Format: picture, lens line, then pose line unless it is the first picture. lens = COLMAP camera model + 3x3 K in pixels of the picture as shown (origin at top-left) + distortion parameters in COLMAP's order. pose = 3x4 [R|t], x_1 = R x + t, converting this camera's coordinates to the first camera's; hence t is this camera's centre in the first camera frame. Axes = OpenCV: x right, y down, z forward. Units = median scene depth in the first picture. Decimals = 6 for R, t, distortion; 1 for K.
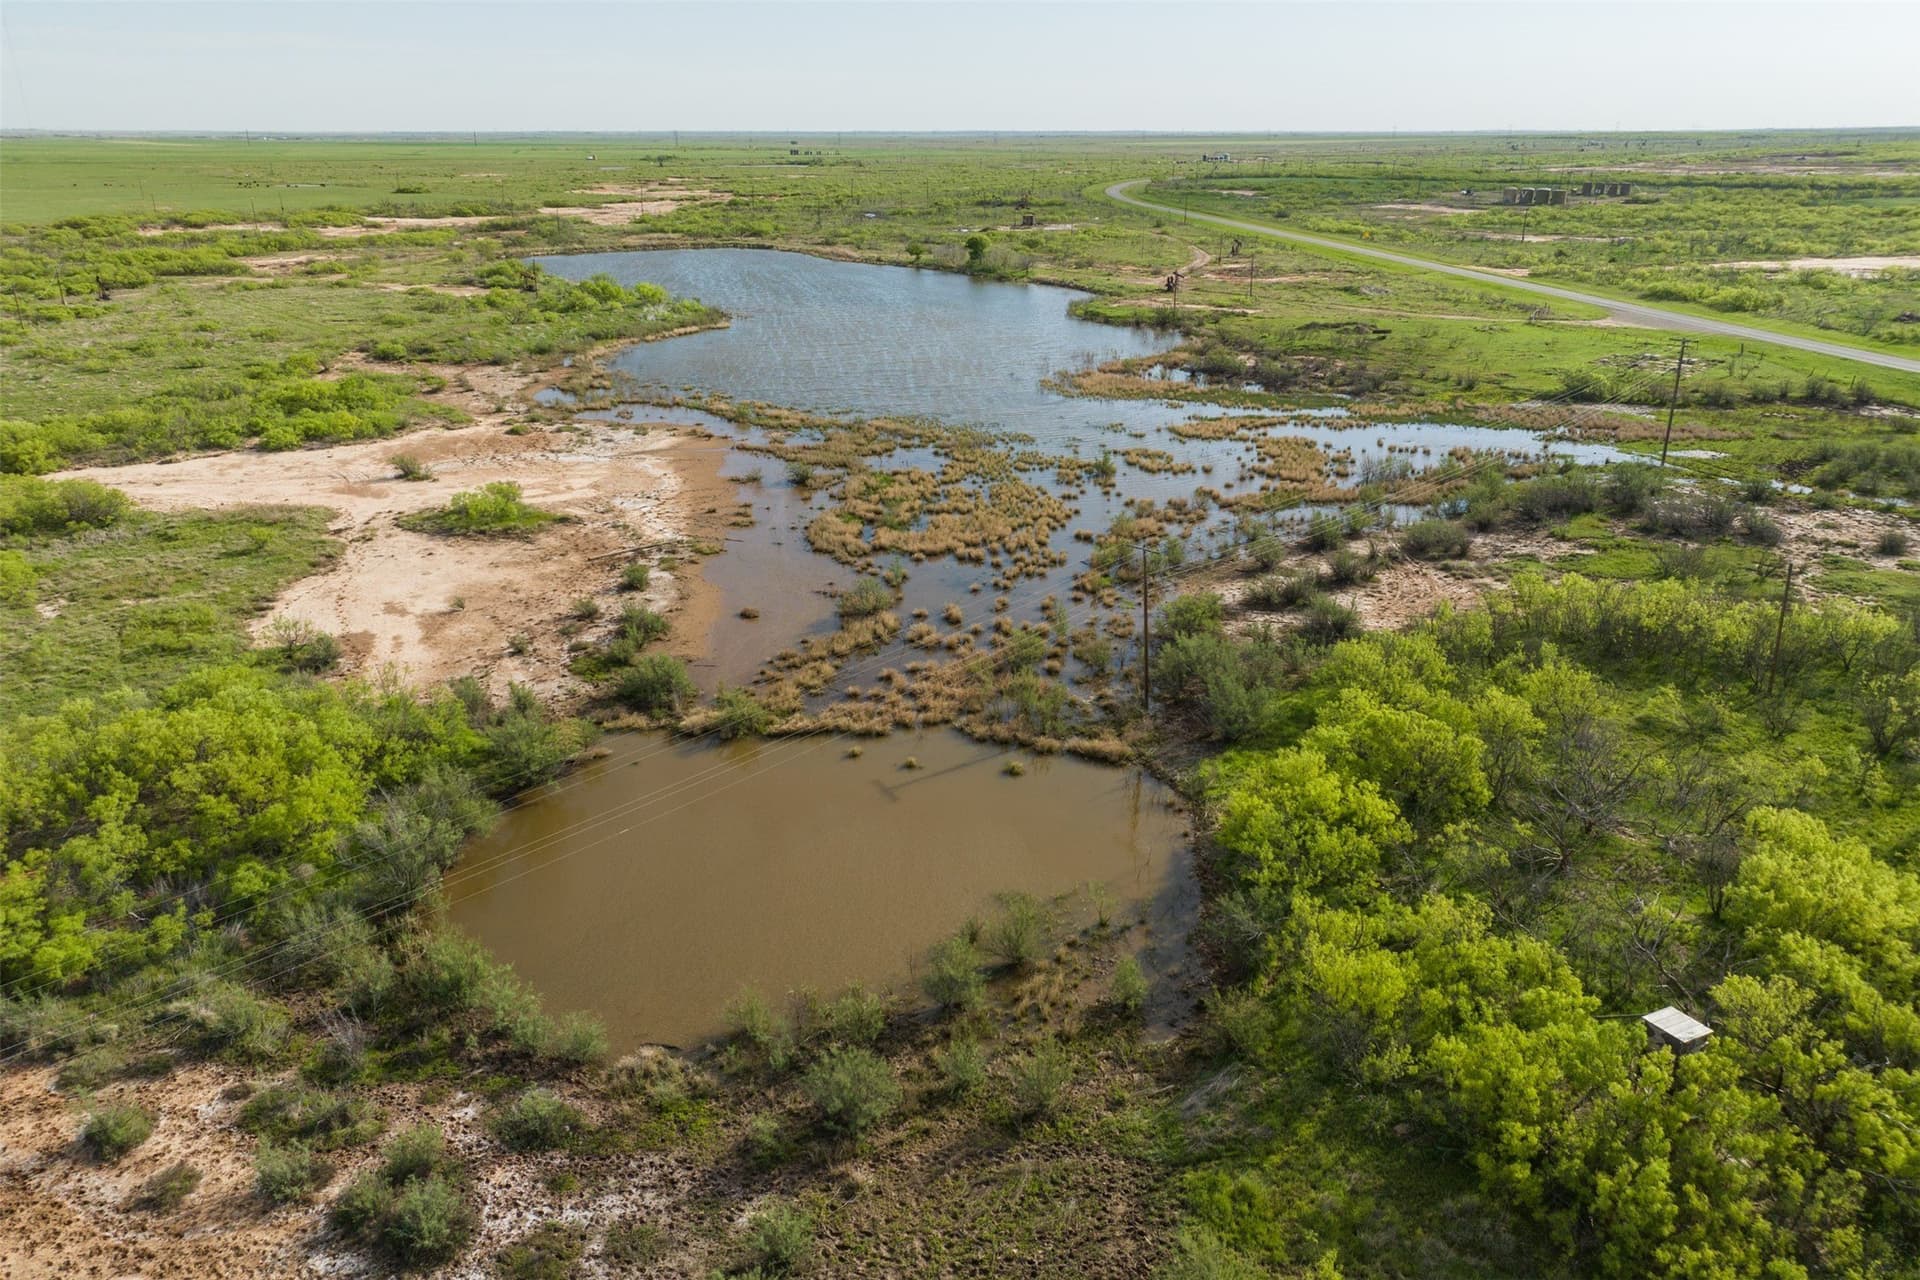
lens RADIAL K [[1303.7, 0, 960.2], [0, 1303.7, 643.1], [0, 0, 1]] dist [0.002984, 0.014359]
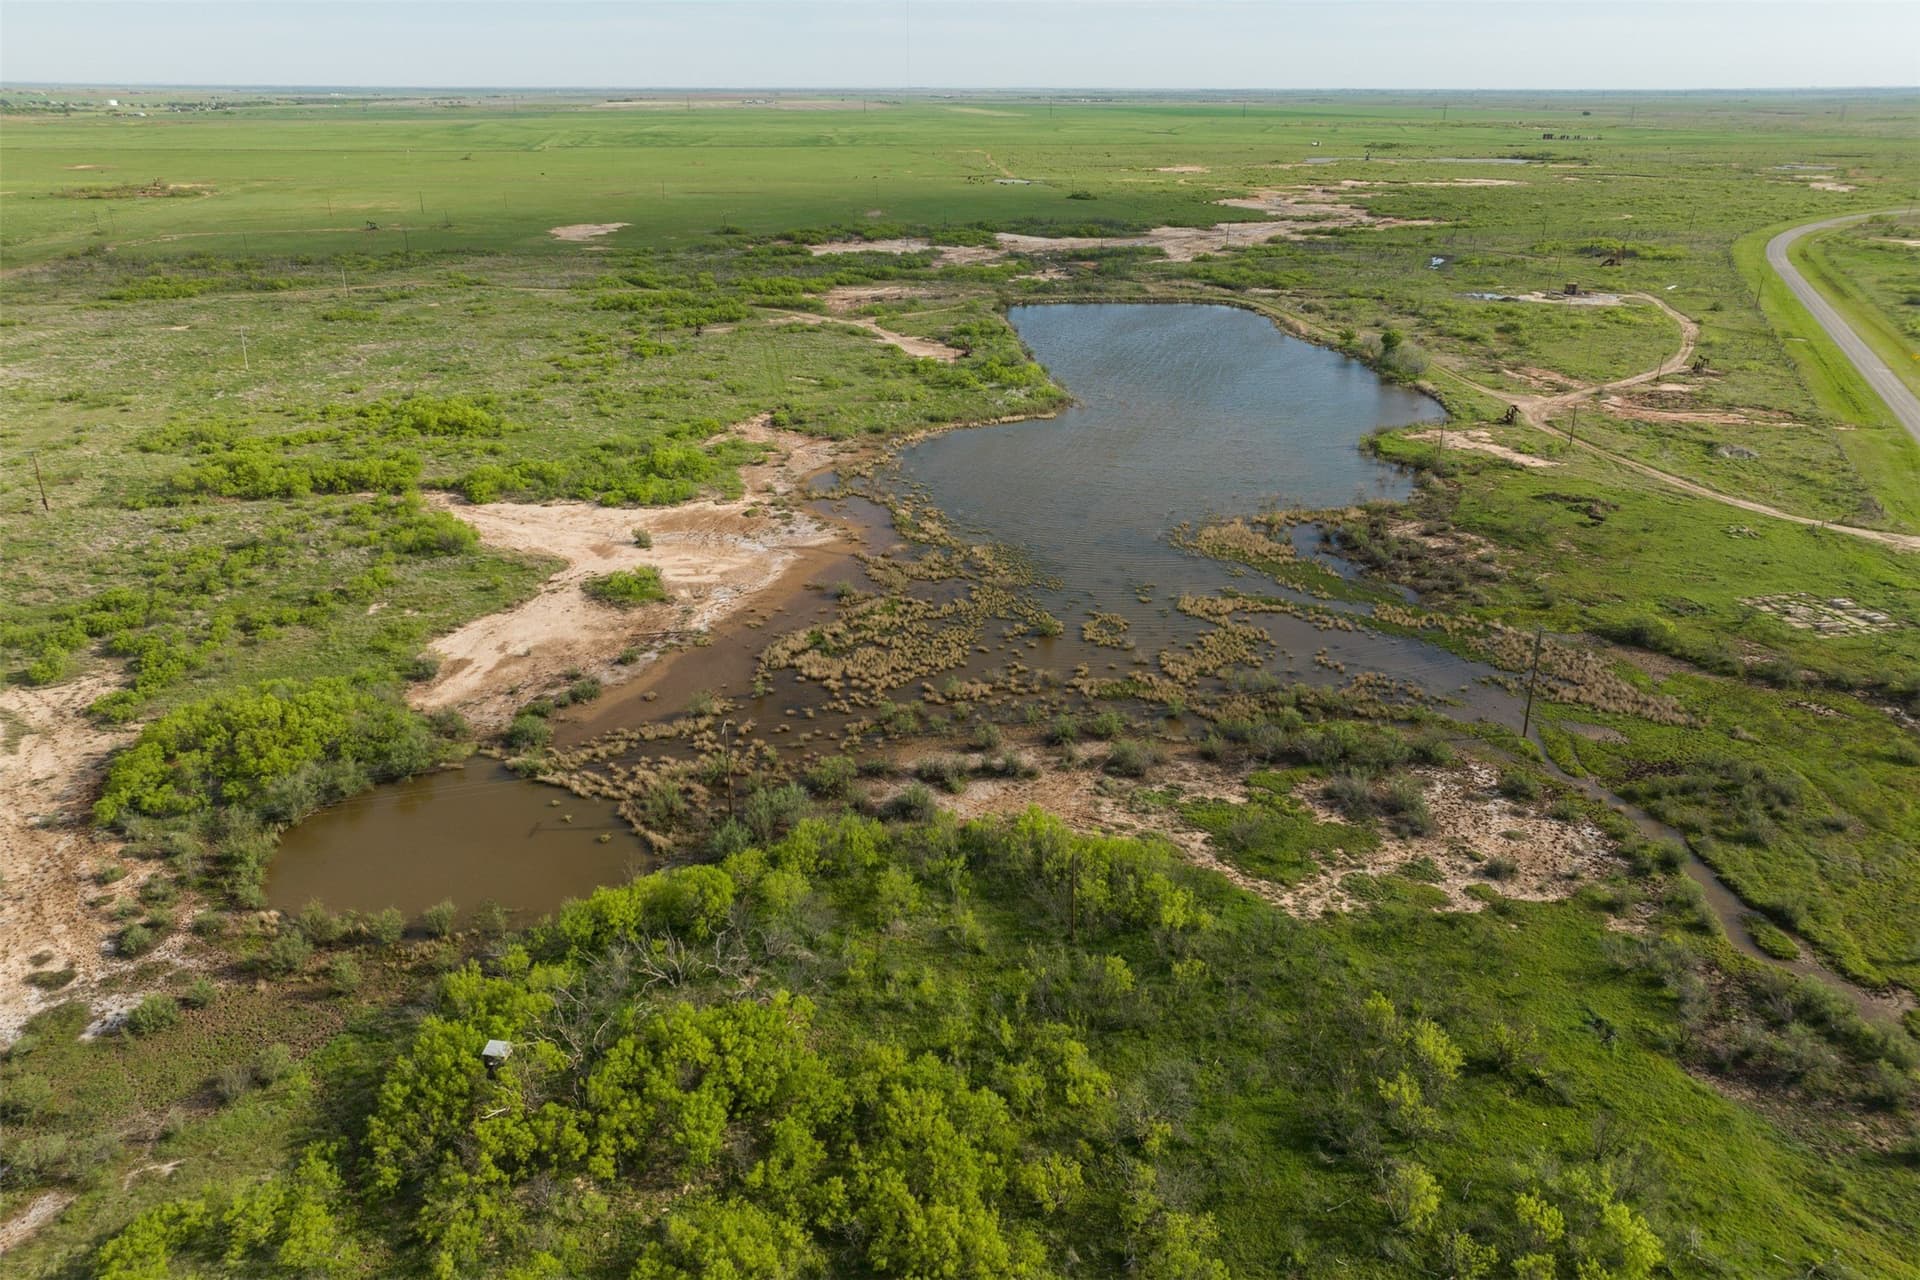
lens RADIAL K [[1303.7, 0, 953.0], [0, 1303.7, 625.8], [0, 0, 1]] dist [0.002984, 0.014359]
pose [[0.848595, 0.205143, -0.487650, 0.873567], [-0.197584, 0.977954, 0.067572, -0.277262], [0.490761, 0.039010, 0.870421, -0.202949]]
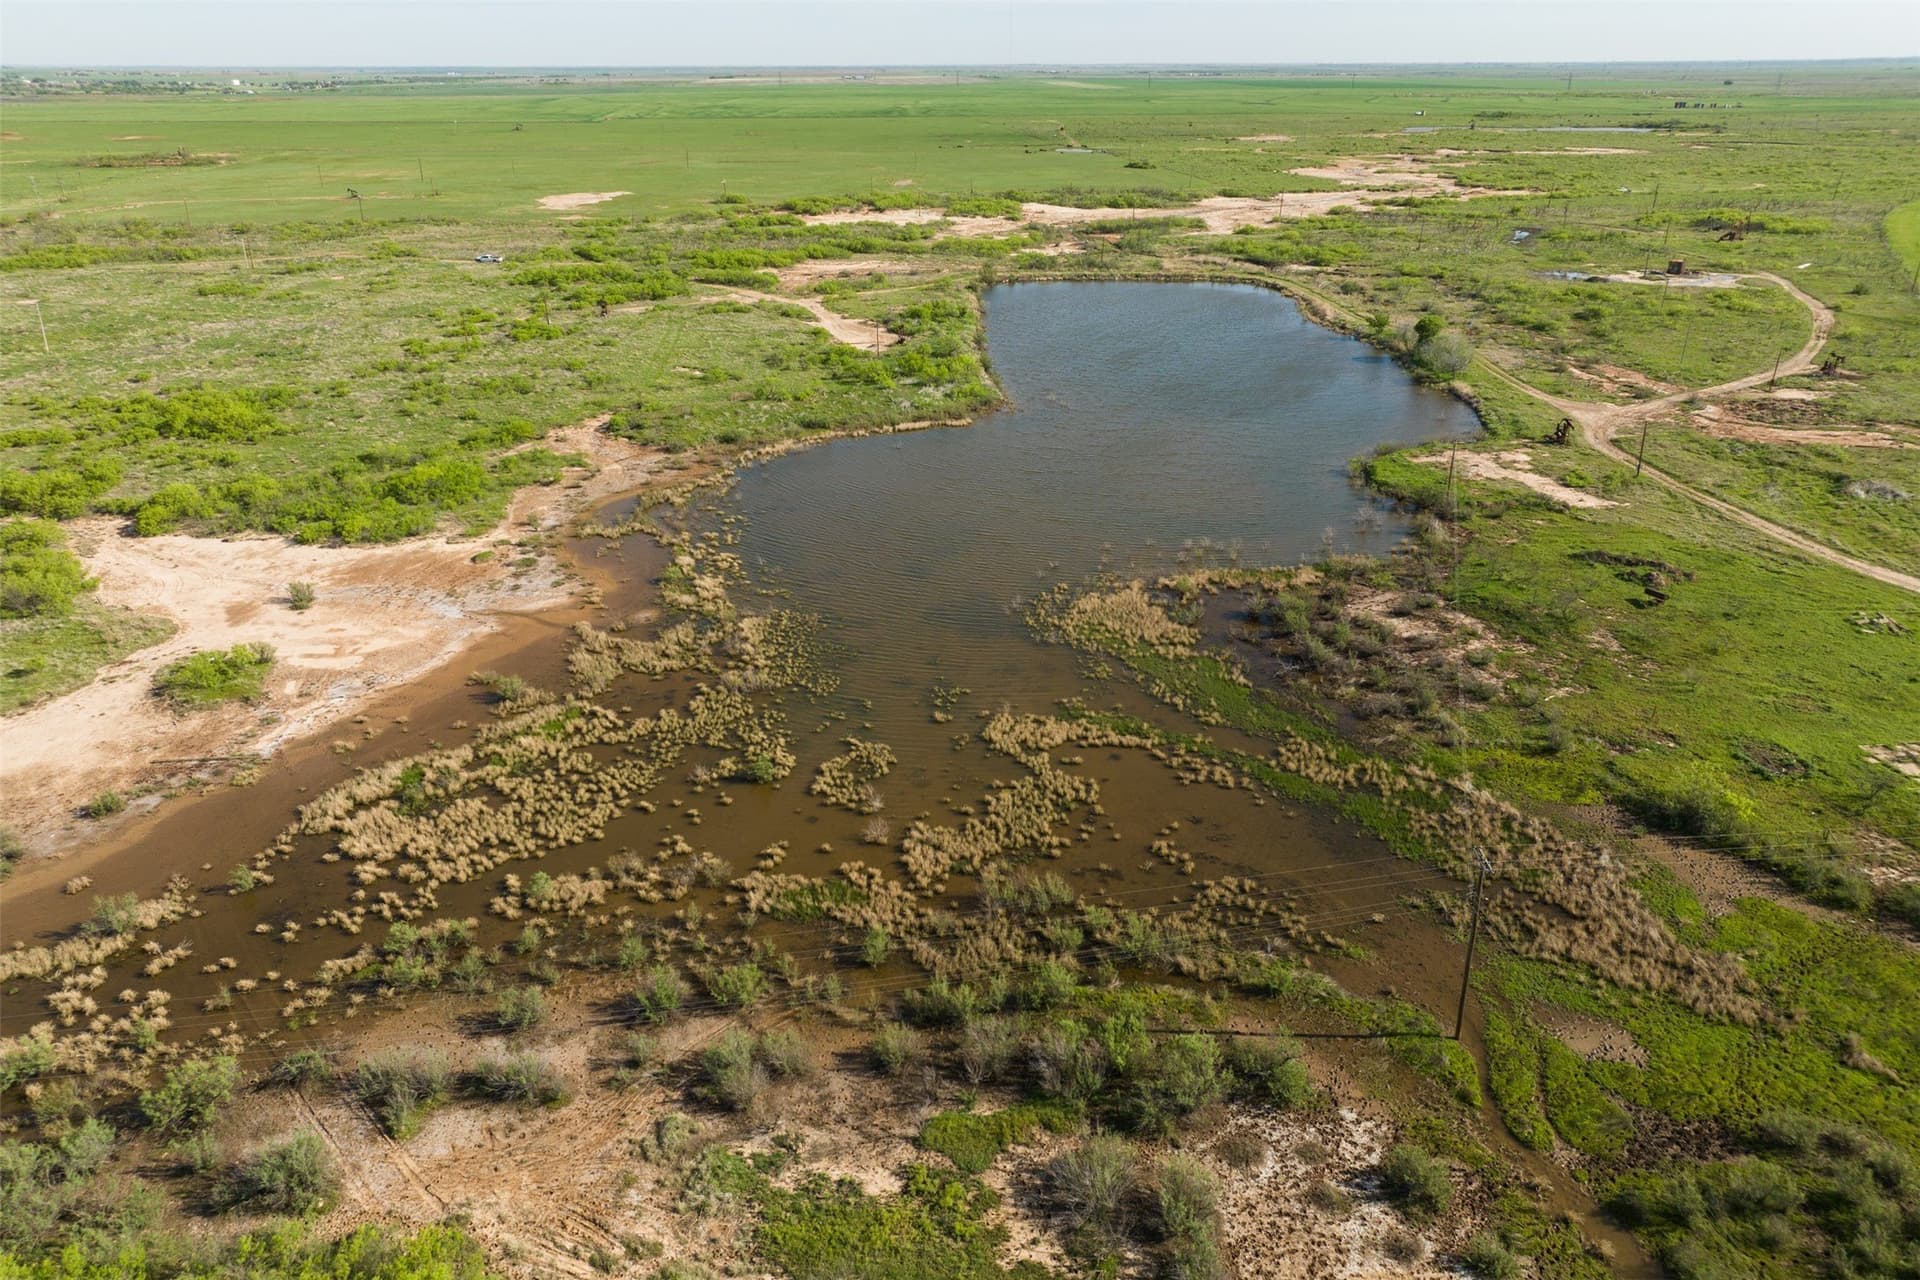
lens RADIAL K [[1303.7, 0, 950.1], [0, 1303.7, 635.8], [0, 0, 1]] dist [0.002984, 0.014359]
pose [[0.804796, 0.237284, -0.544058, 0.861287], [-0.215851, 0.970858, 0.104131, -0.448011], [0.552912, 0.033631, 0.832561, 0.493867]]
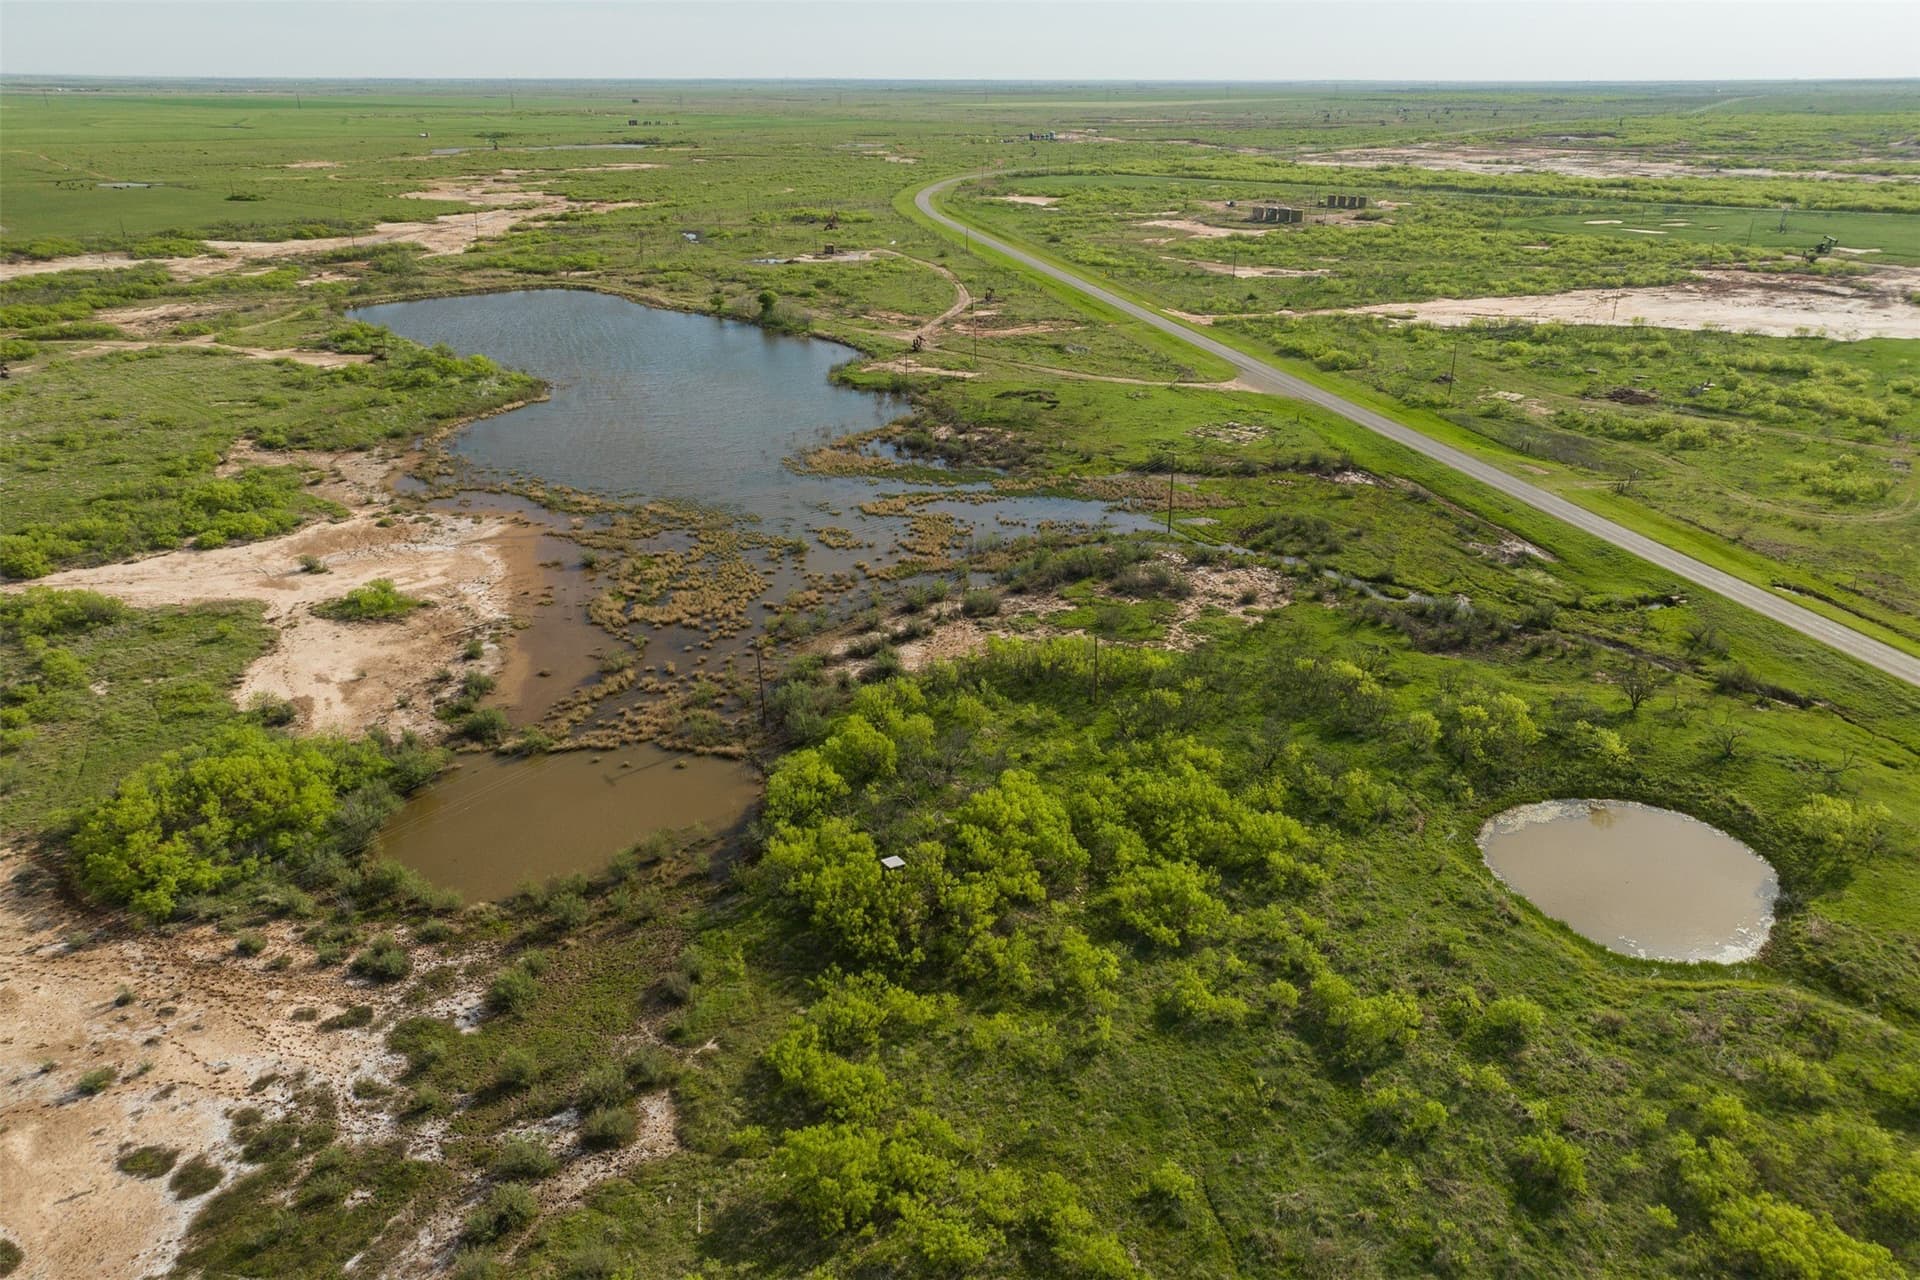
lens RADIAL K [[1303.7, 0, 953.4], [0, 1303.7, 635.9], [0, 0, 1]] dist [0.002984, 0.014359]
pose [[0.994899, -0.038730, 0.093144, 0.192755], [0.036044, 0.998889, 0.030349, -0.097127], [-0.094216, -0.026837, 0.995190, -0.666621]]
